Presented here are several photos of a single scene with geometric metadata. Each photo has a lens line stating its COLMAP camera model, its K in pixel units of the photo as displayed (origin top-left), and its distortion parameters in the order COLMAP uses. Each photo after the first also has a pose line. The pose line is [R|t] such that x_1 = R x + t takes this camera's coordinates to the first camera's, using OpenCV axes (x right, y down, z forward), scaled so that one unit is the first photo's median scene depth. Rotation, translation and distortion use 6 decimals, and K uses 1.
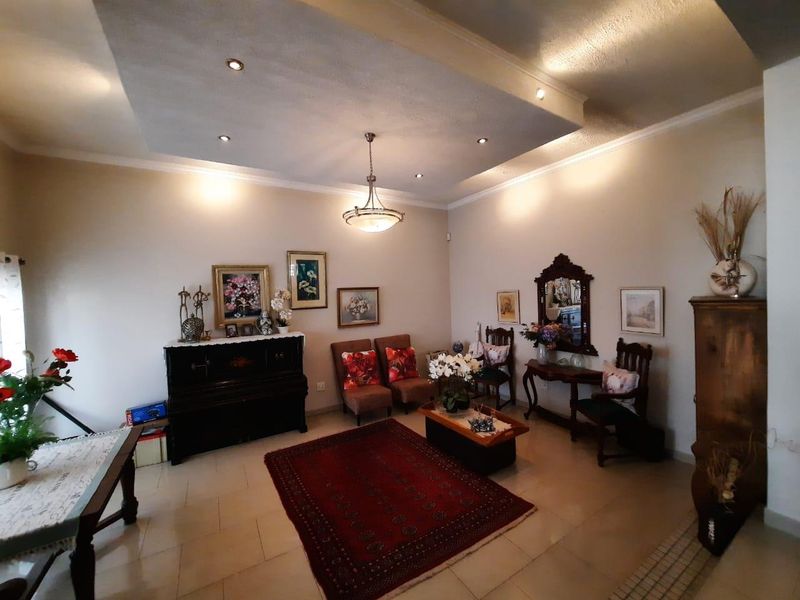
lens RADIAL K [[309.3, 0, 400.9], [0, 309.3, 304.2], [0, 0, 1]] dist [0.000539, 0.000033]
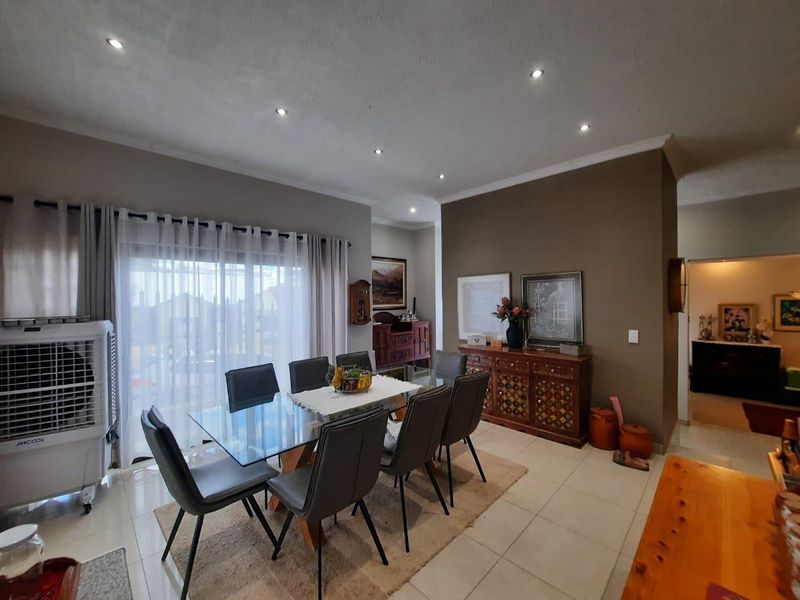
lens RADIAL K [[323.4, 0, 407.8], [0, 323.4, 298.0], [0, 0, 1]] dist [-0.001463, -0.000159]
pose [[0.240855, 0.033101, -0.969996, 0.914133], [-0.038189, 0.998967, 0.024607, -0.136804], [0.969809, 0.031117, 0.241871, -1.429097]]
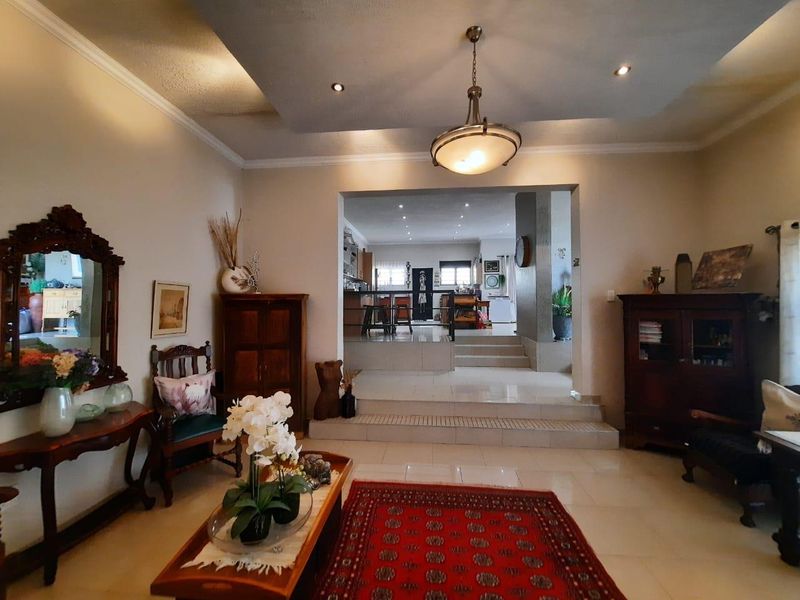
lens RADIAL K [[327.1, 0, 398.1], [0, 327.1, 296.4], [0, 0, 1]] dist [-0.000808, -0.000118]
pose [[-0.797208, 0.054934, 0.601200, -0.233580], [0.059978, 0.998131, -0.011672, 0.027537], [-0.600717, 0.026754, -0.799014, 1.067516]]
